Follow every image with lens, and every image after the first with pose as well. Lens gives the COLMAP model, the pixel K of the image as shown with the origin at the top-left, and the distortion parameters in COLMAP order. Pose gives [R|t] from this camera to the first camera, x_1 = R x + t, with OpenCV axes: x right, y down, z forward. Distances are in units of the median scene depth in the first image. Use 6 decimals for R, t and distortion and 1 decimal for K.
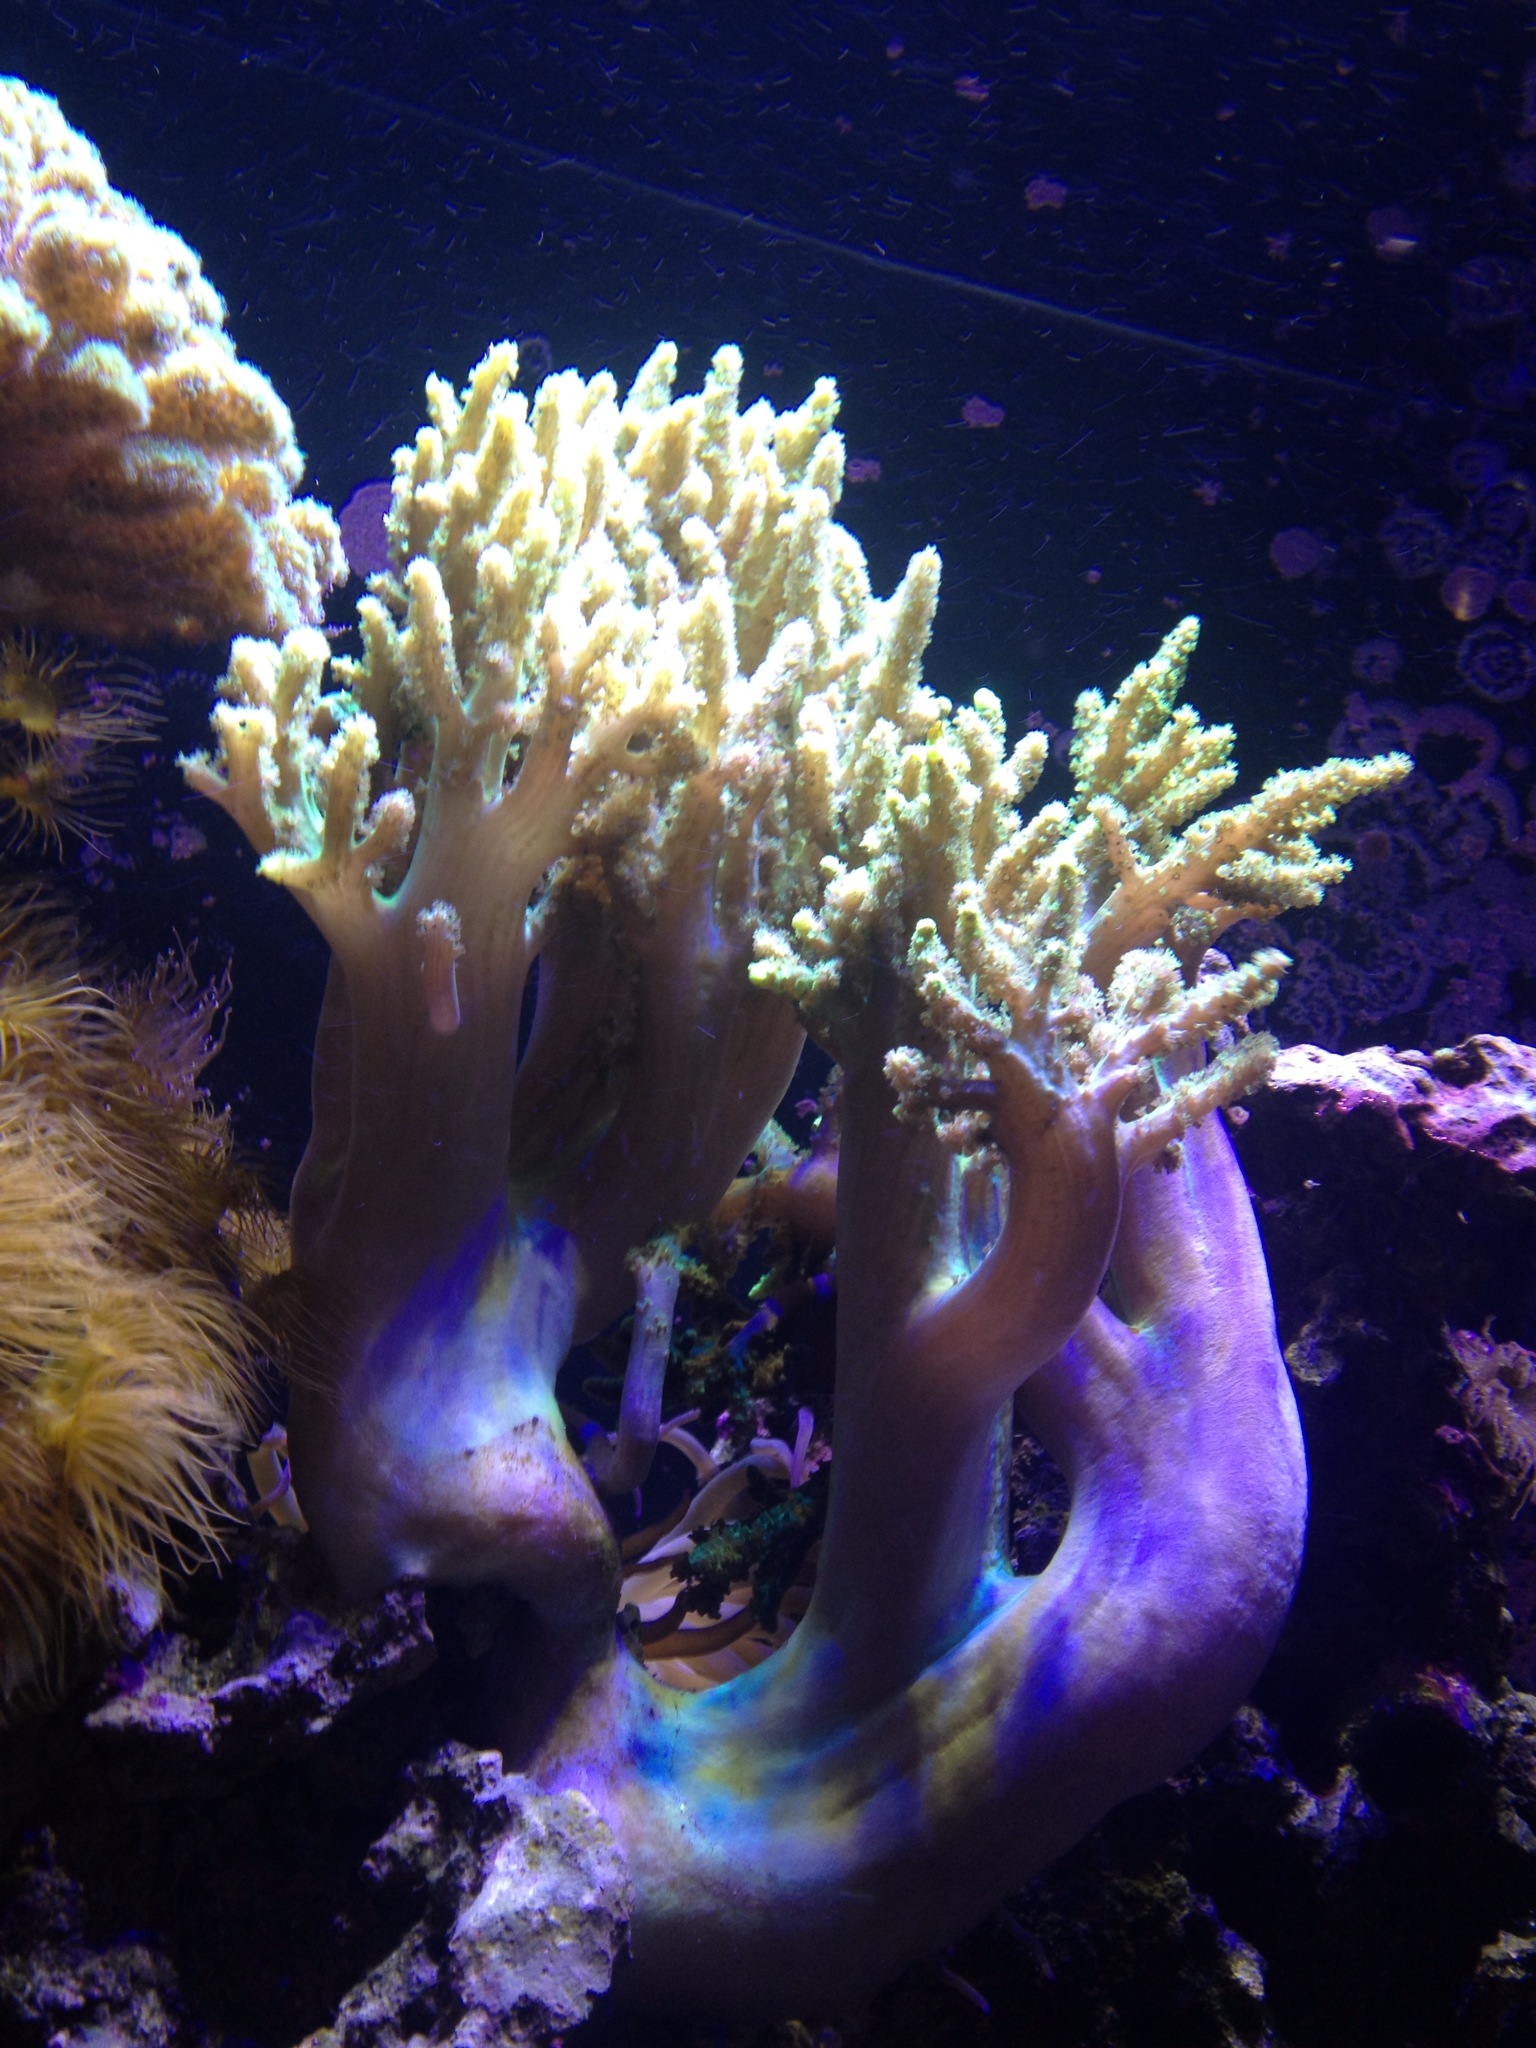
lens RADIAL K [[2089.7, 0, 733.4], [0, 2089.7, 1023.9], [0, 0, 1]] dist [-0.000032, -0.021909]
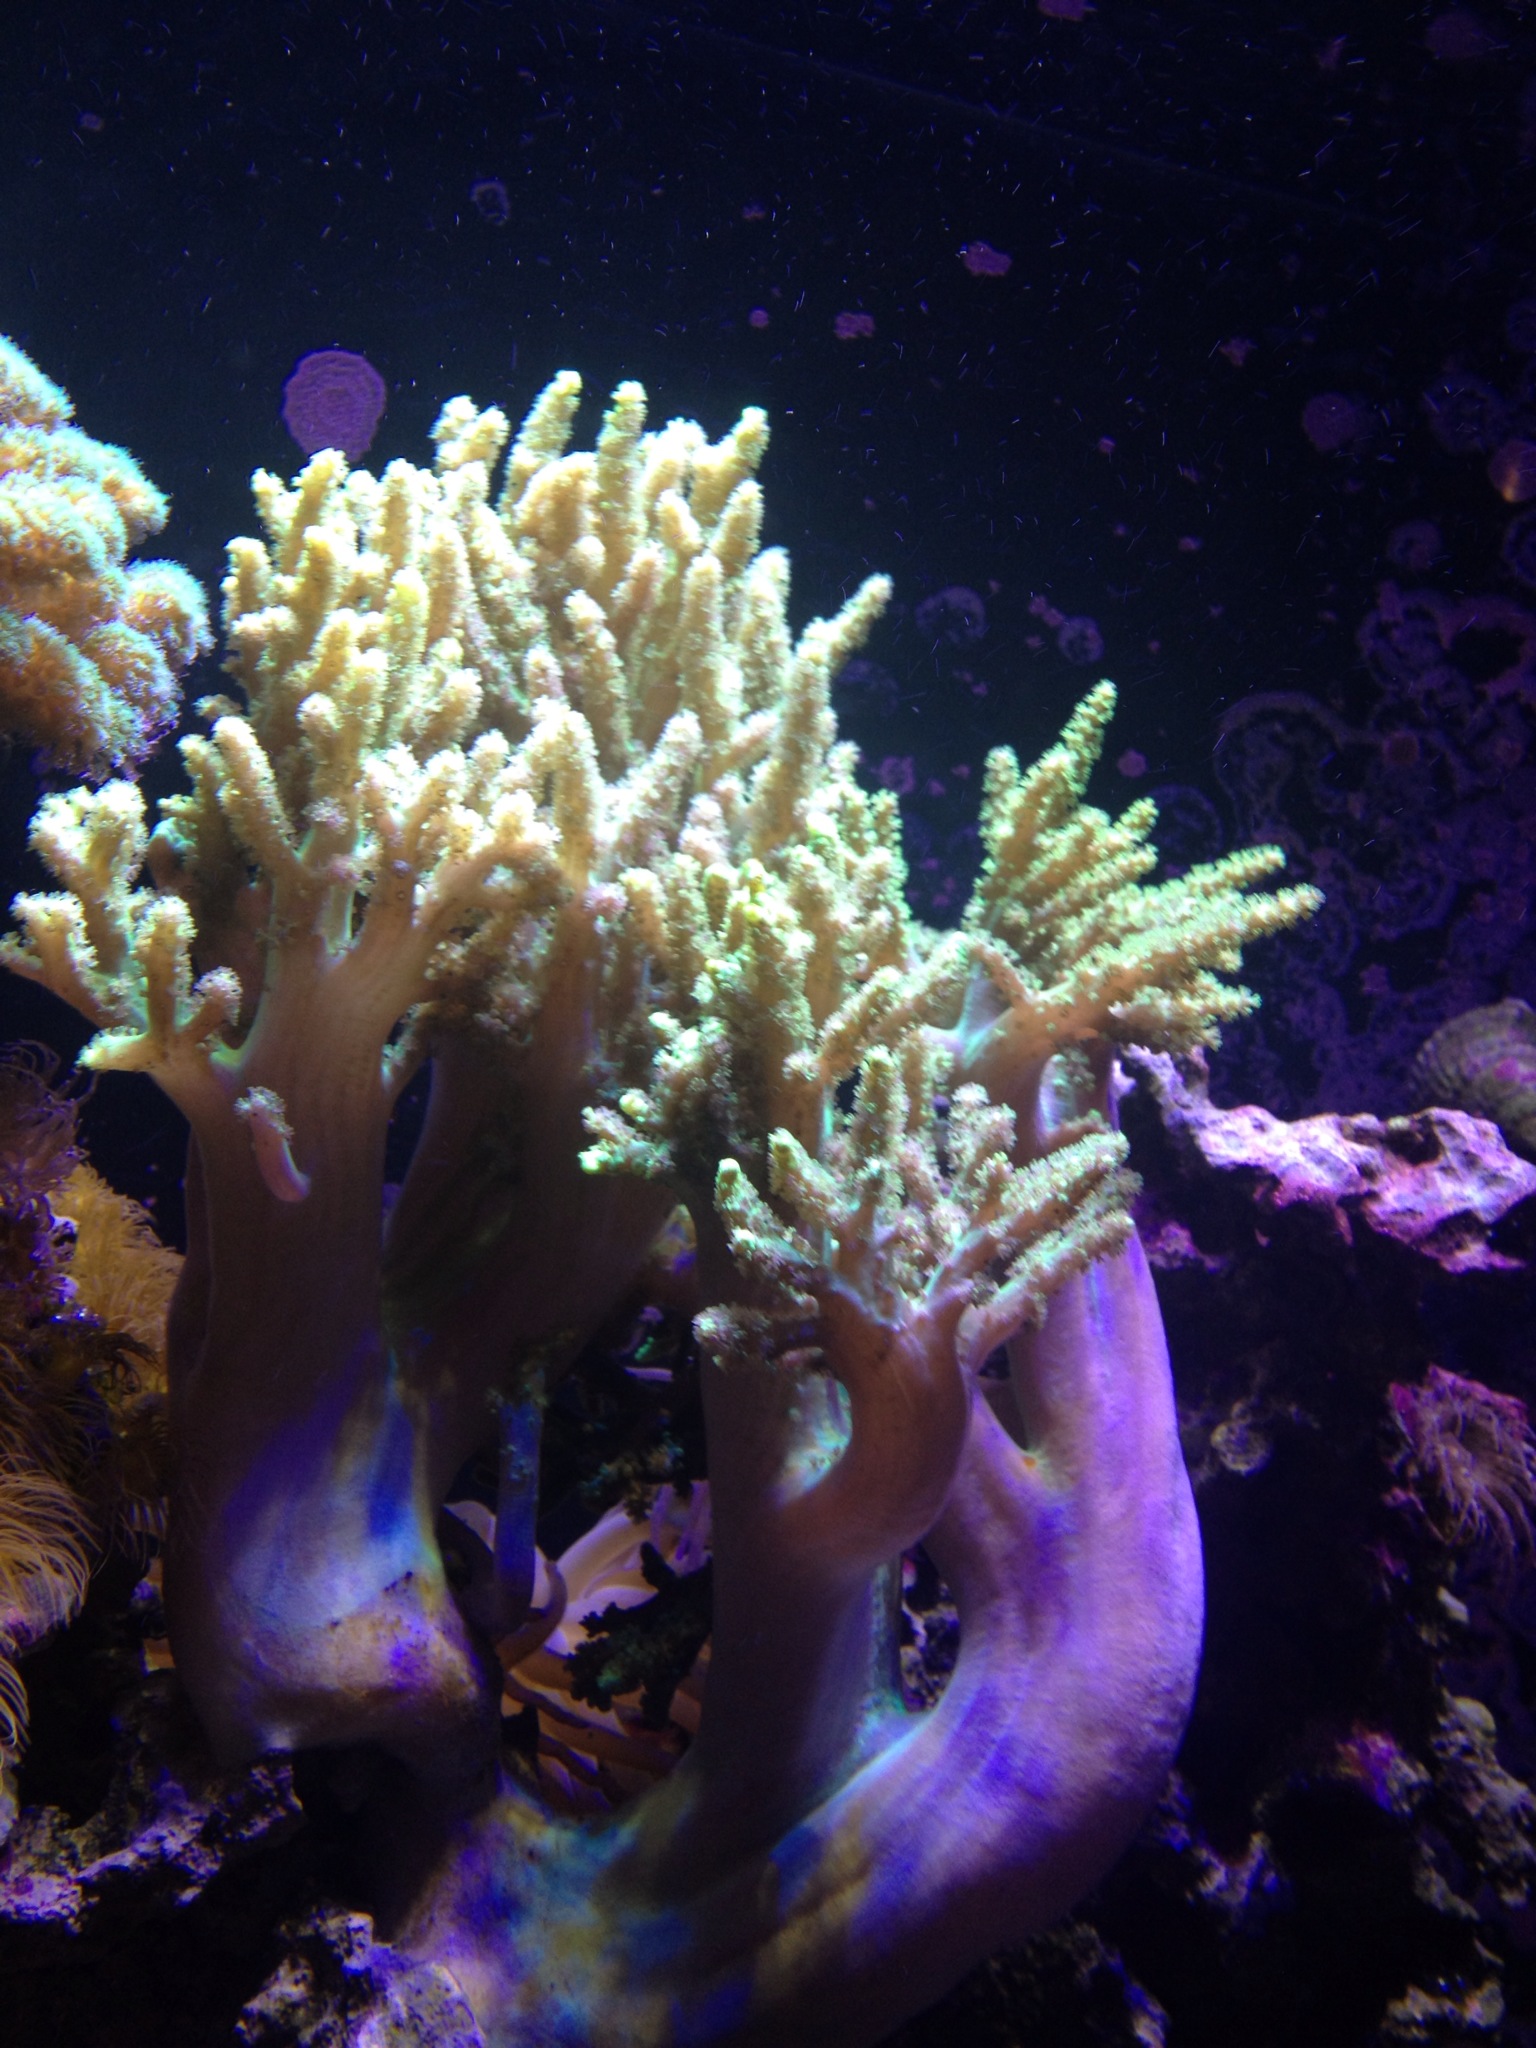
lens RADIAL K [[2085.4, 0, 768.0], [0, 2085.4, 1024.0], [0, 0, 1]] dist [0.009907, 0.000689]
pose [[0.998840, -0.000574, -0.048140, 0.121362], [0.009681, 0.981899, 0.189158, -0.248277], [0.047160, -0.189404, 0.980766, 0.090269]]
